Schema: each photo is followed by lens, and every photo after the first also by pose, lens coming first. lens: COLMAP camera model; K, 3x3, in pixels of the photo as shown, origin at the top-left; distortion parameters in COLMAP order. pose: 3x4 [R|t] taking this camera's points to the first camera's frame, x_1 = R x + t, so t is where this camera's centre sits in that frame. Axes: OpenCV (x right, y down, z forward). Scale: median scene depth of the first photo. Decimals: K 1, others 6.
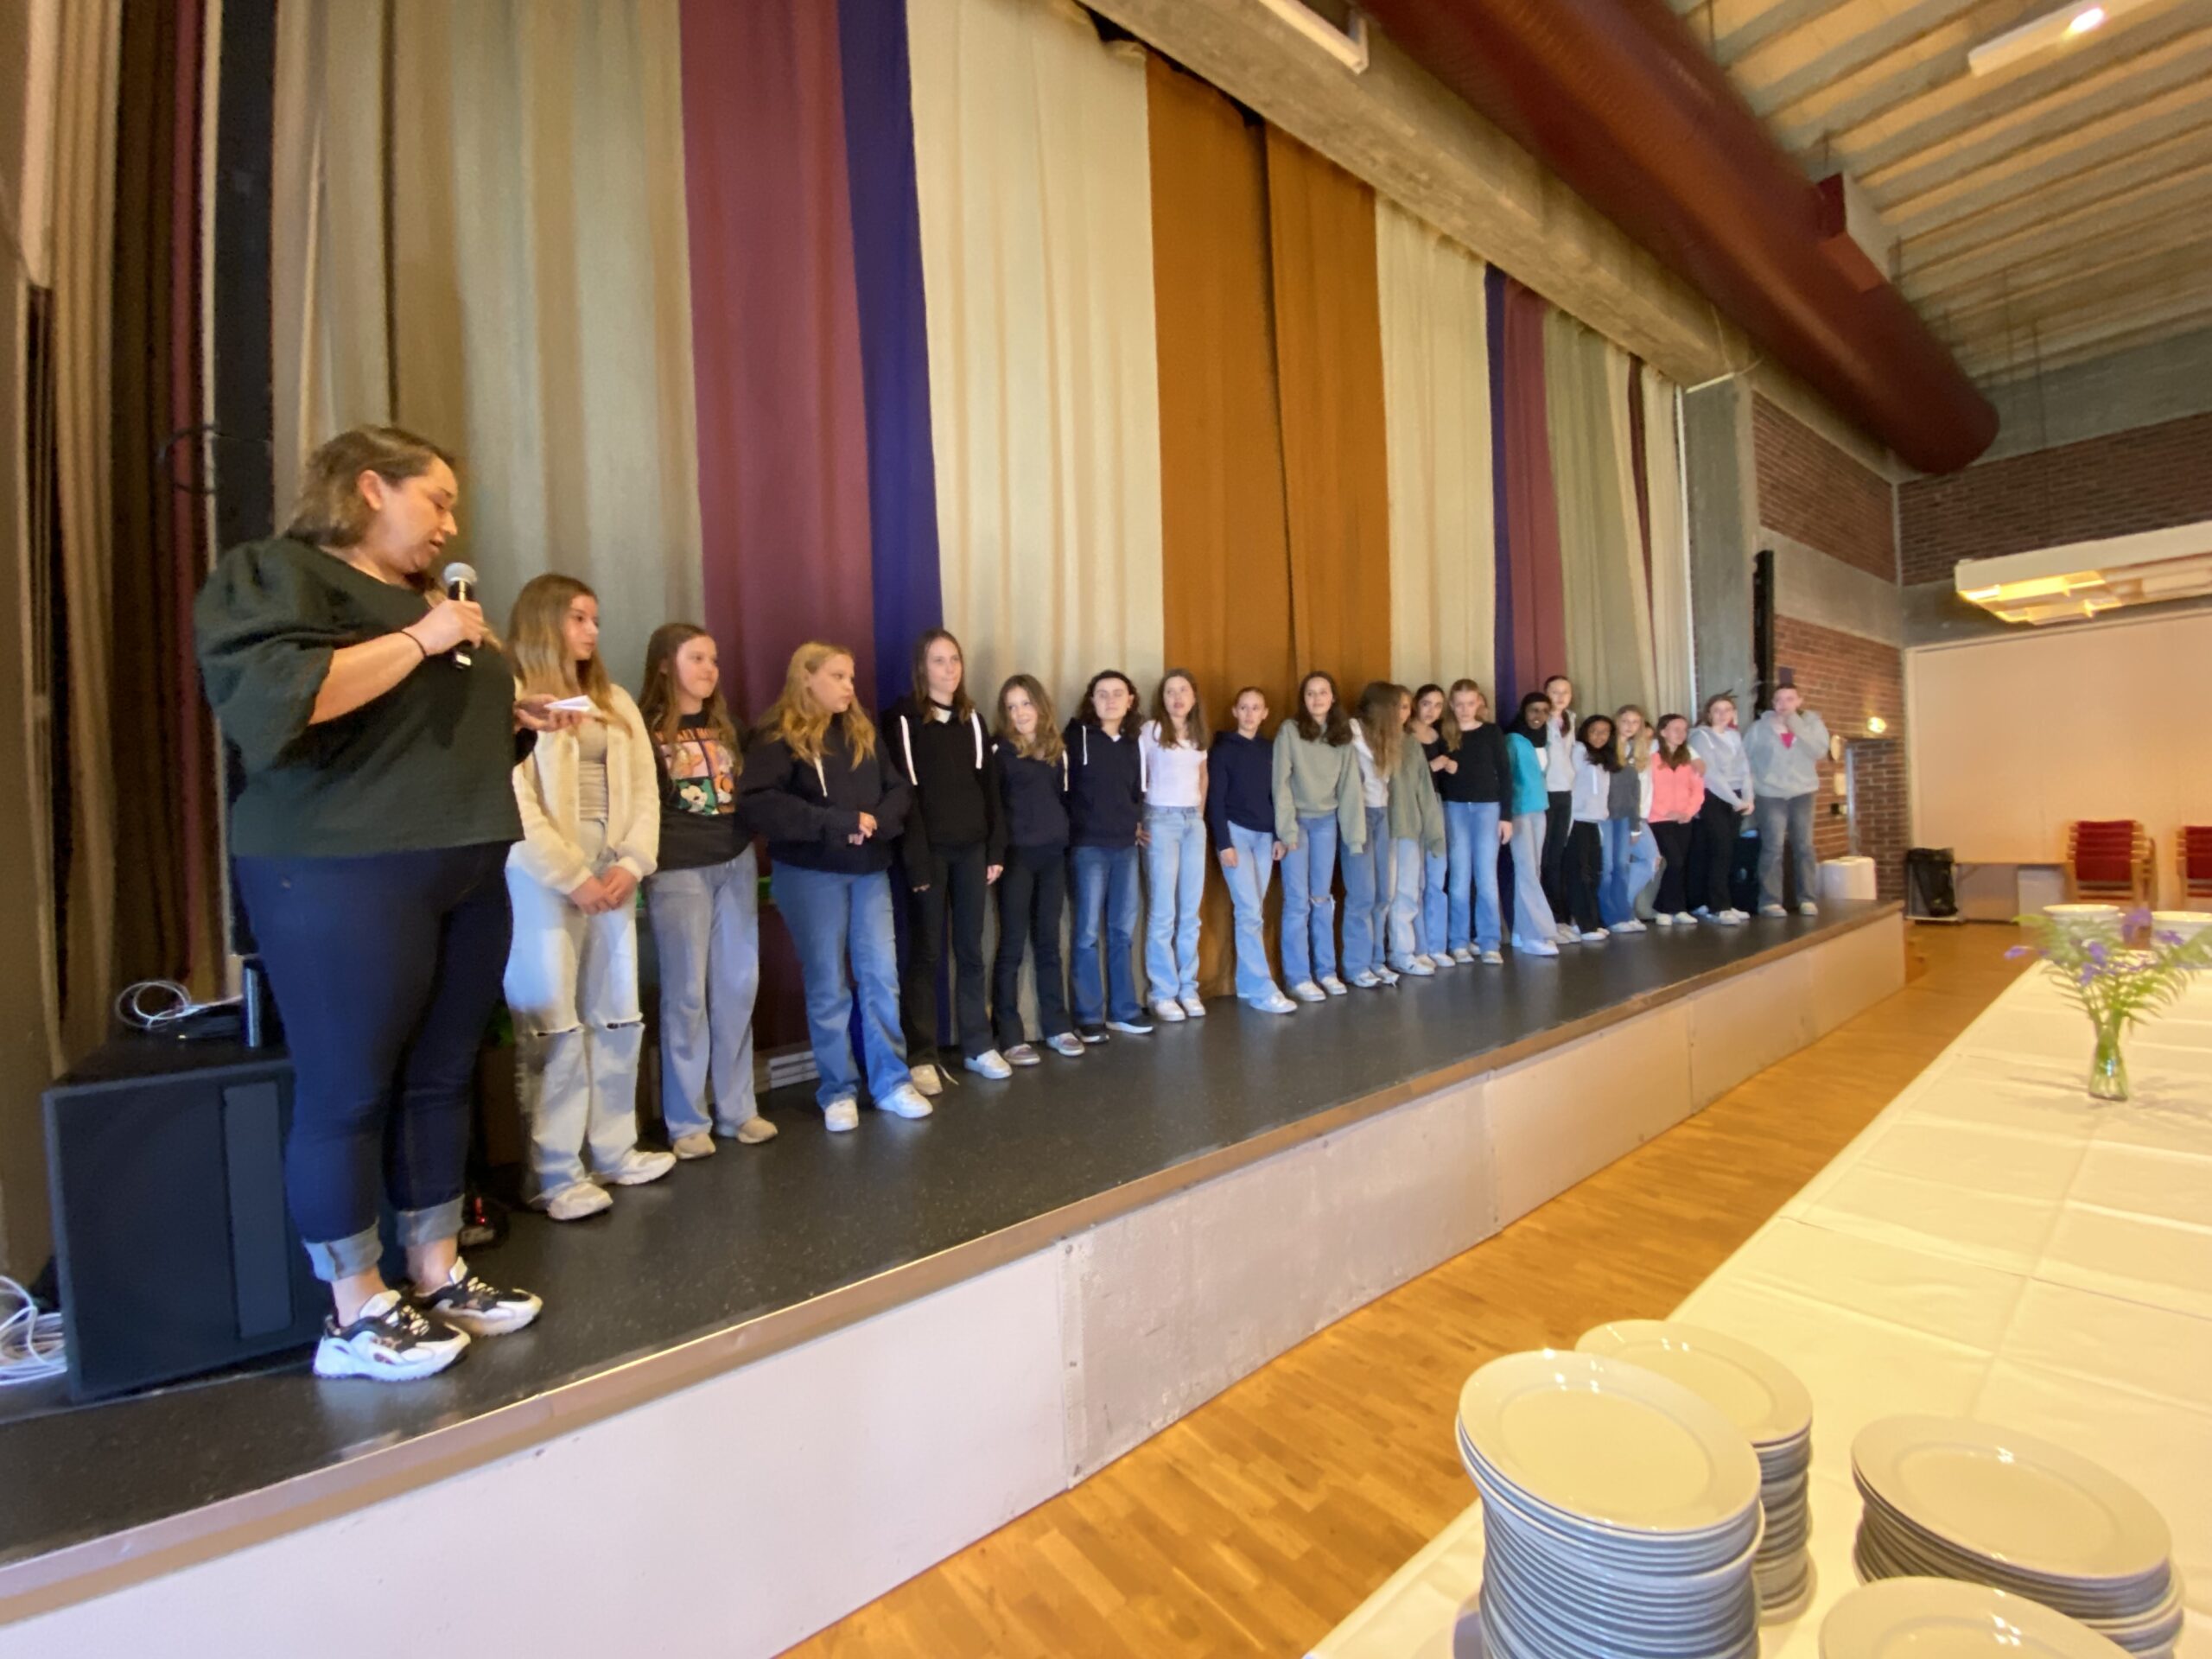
lens RADIAL K [[893.4, 0, 1106.8], [0, 893.4, 833.4], [0, 0, 1]] dist [0.000988, -0.010961]
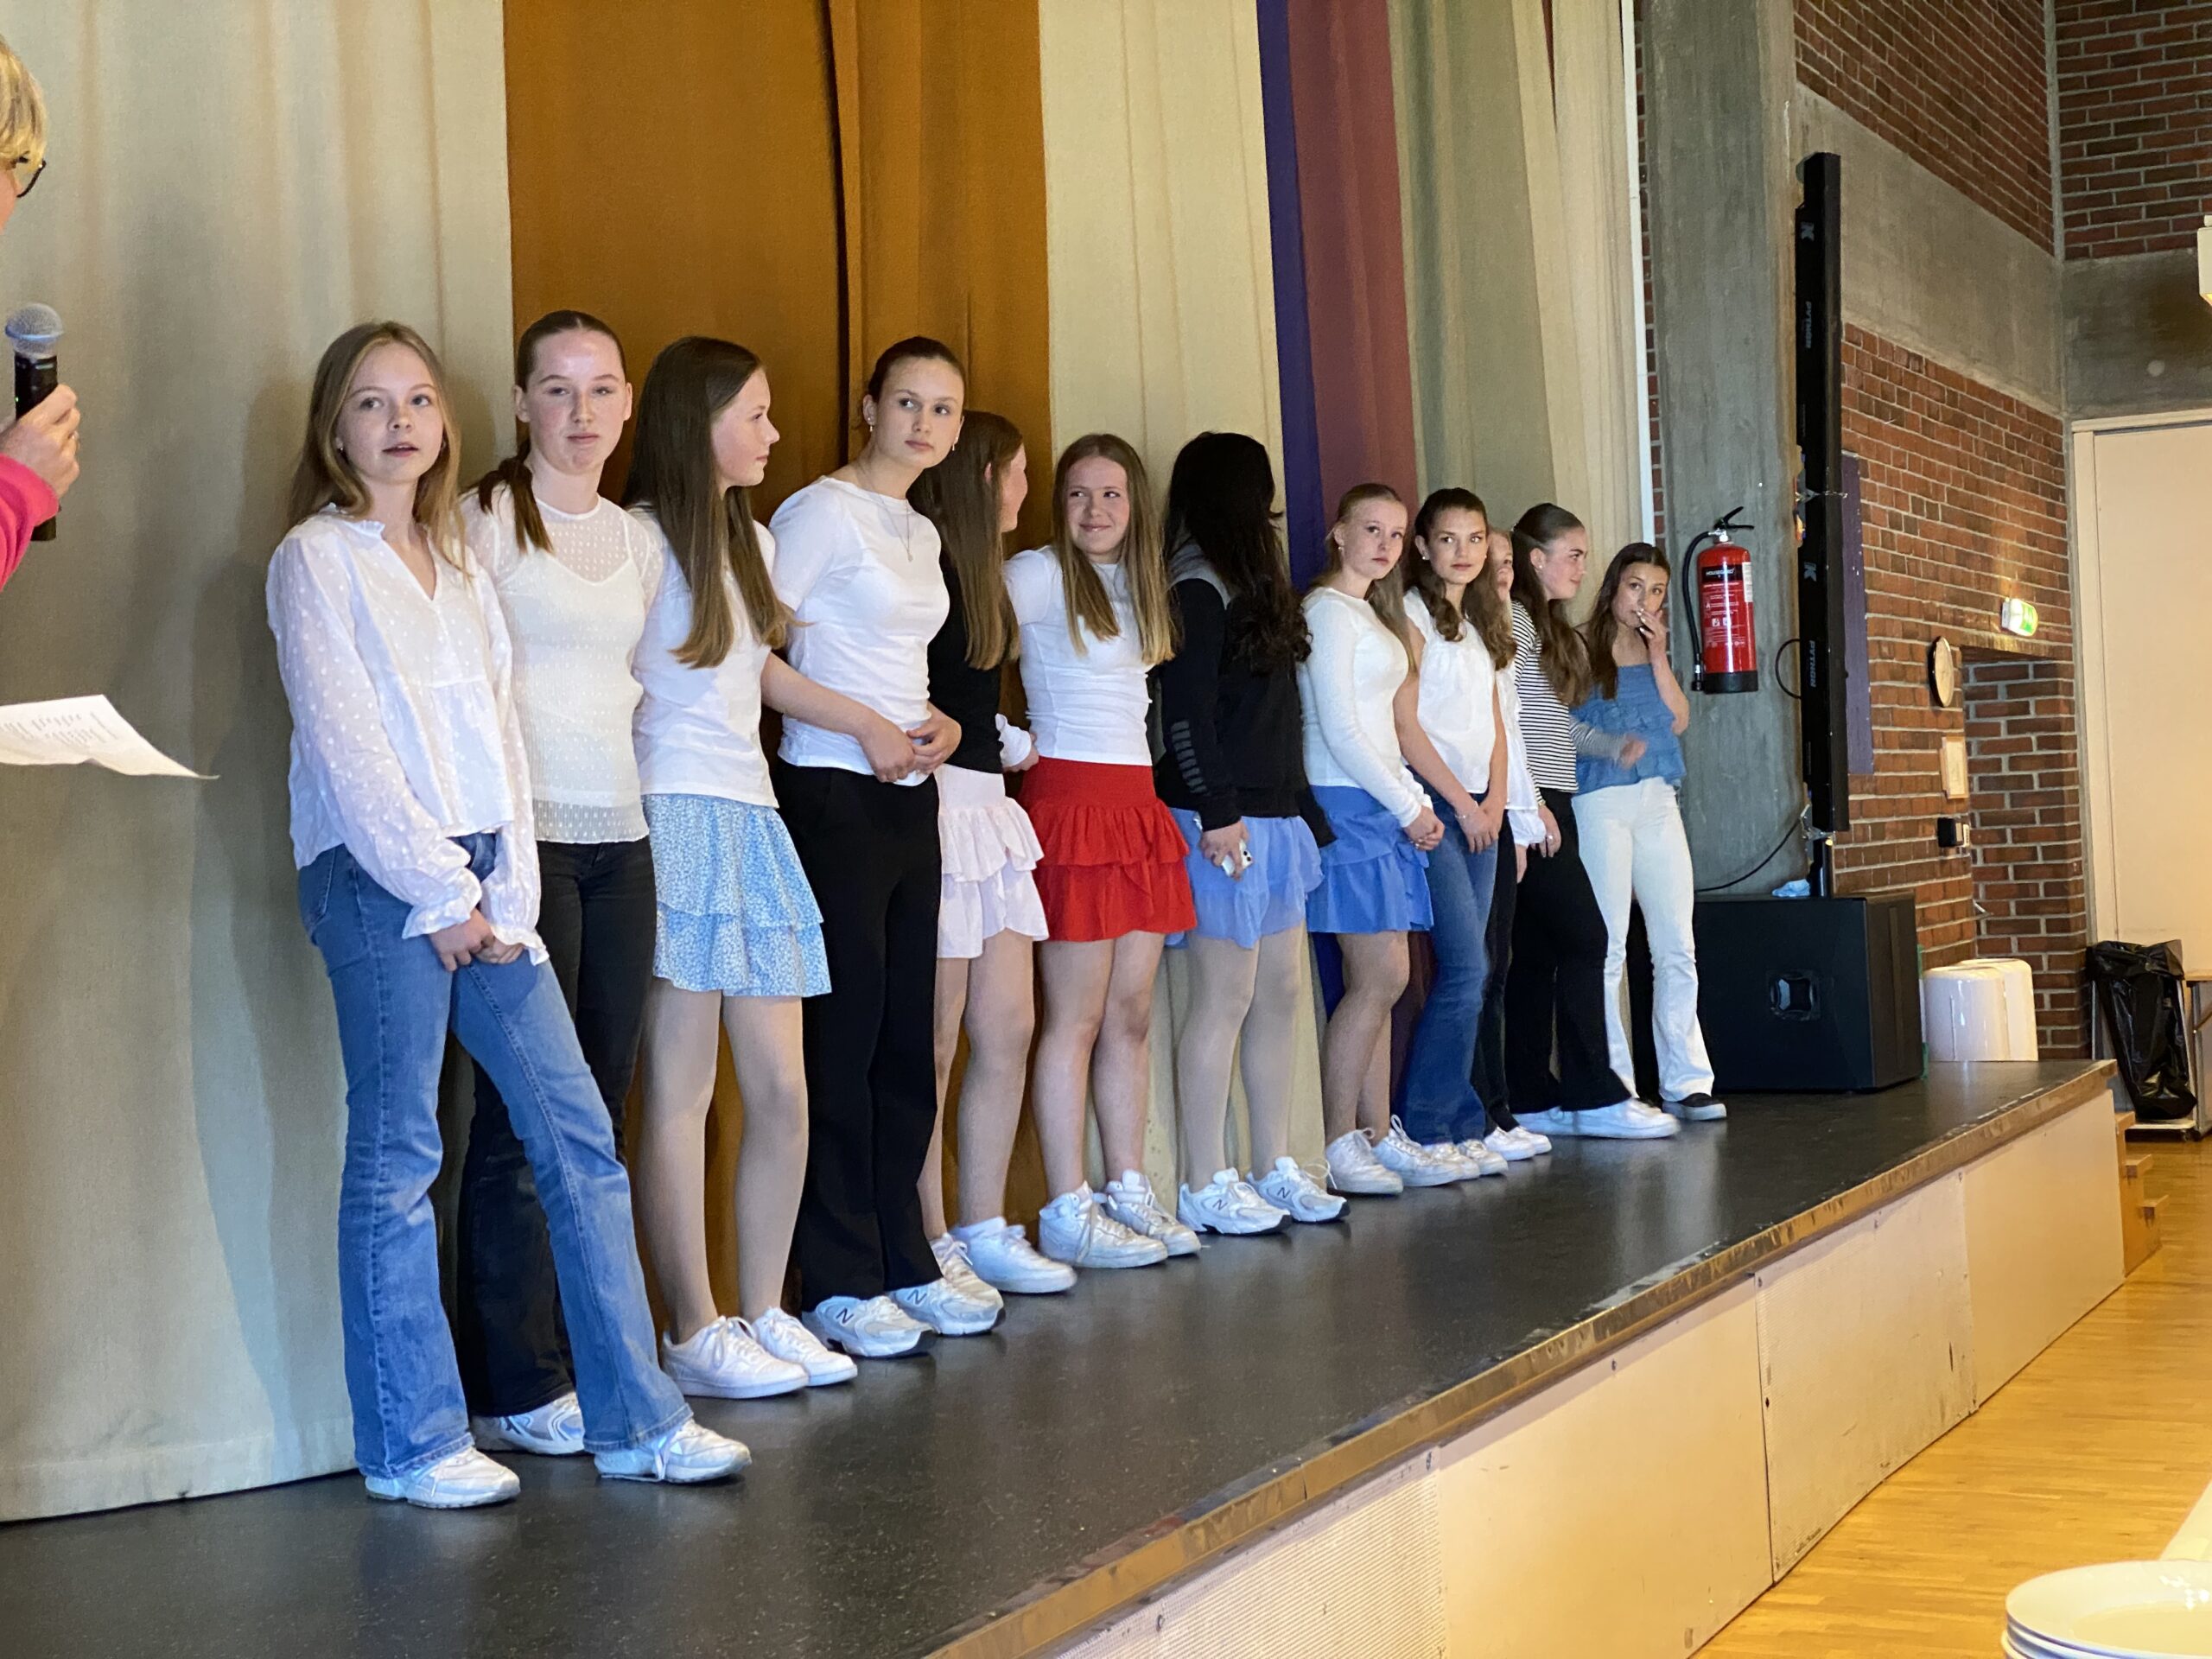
lens RADIAL K [[3275.3, 0, 1101.3], [0, 3275.3, 762.3], [0, 0, 1]] dist [0.109284, 0.000000]
pose [[0.892334, 0.020202, 0.450924, -0.196891], [0.004444, 0.998556, -0.053530, 0.022477], [-0.451354, 0.049770, 0.890956, -0.133505]]
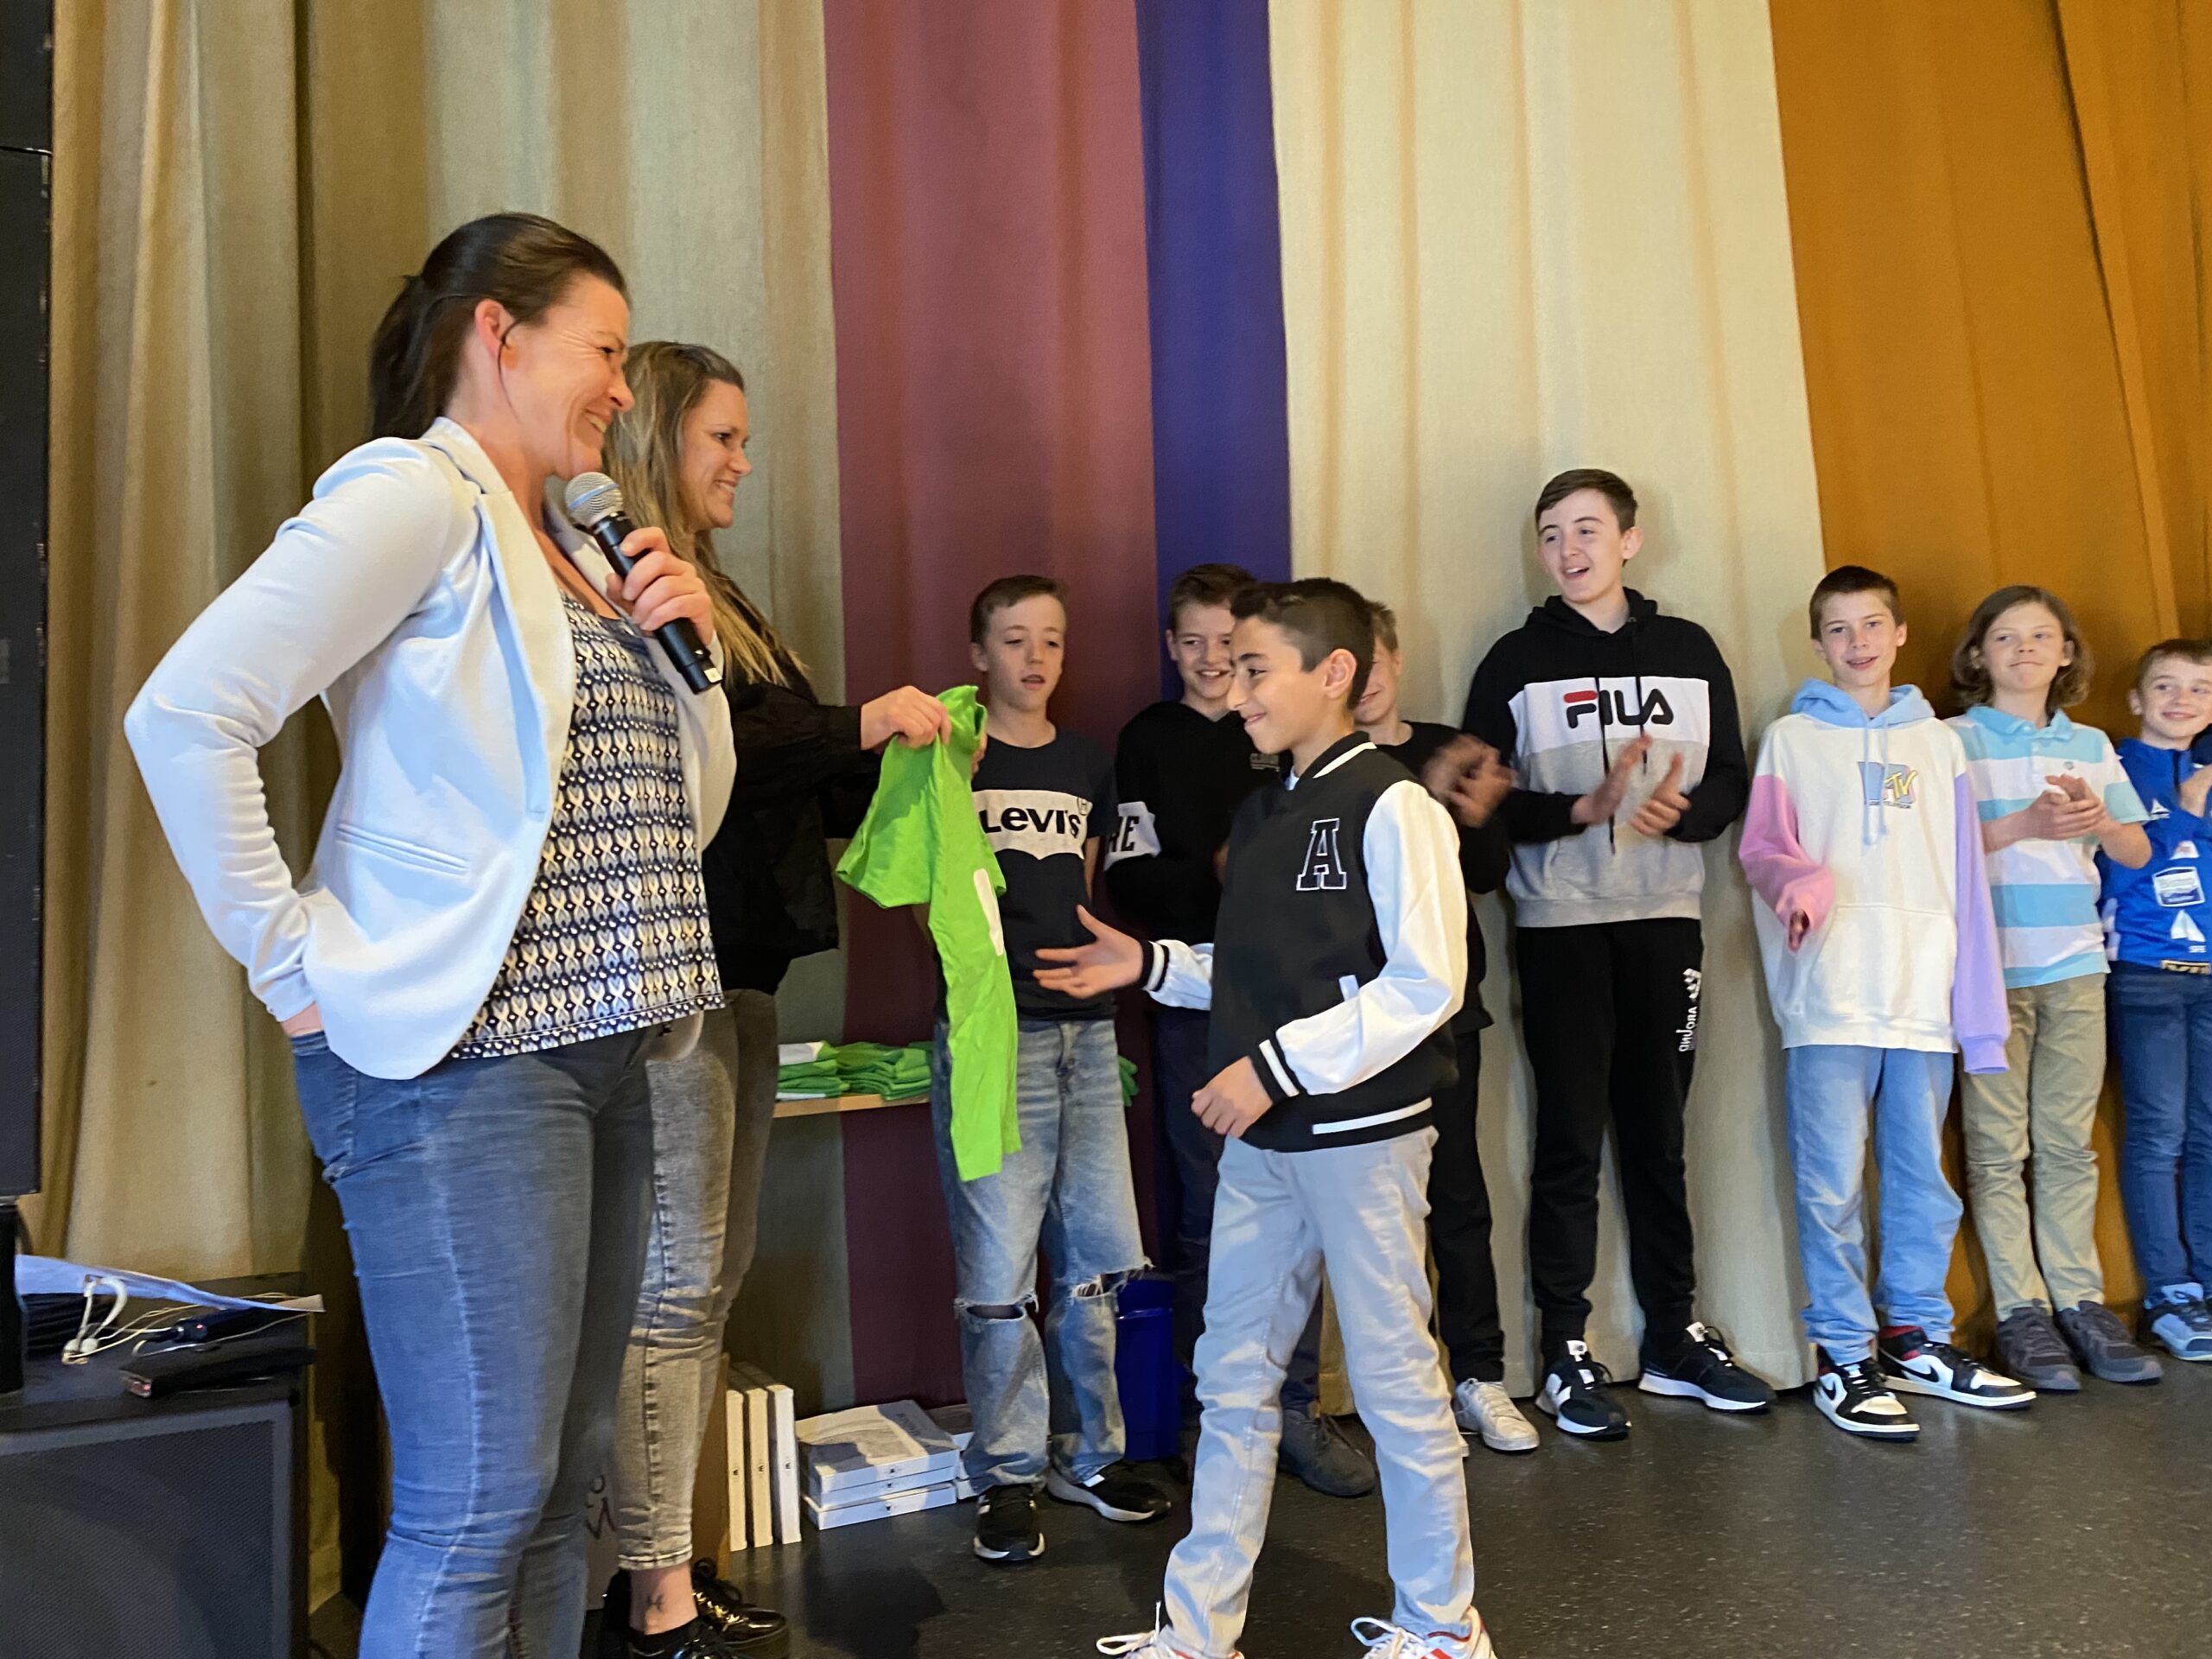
lens RADIAL K [[1670.2, 0, 1088.9], [0, 1670.2, 825.8], [0, 0, 1]] dist [0.006345, -0.000346]
pose [[0.969005, -0.022874, -0.245979, -0.048043], [0.003826, 0.996974, -0.077641, 0.000749], [0.247011, 0.074294, 0.966160, 0.075841]]
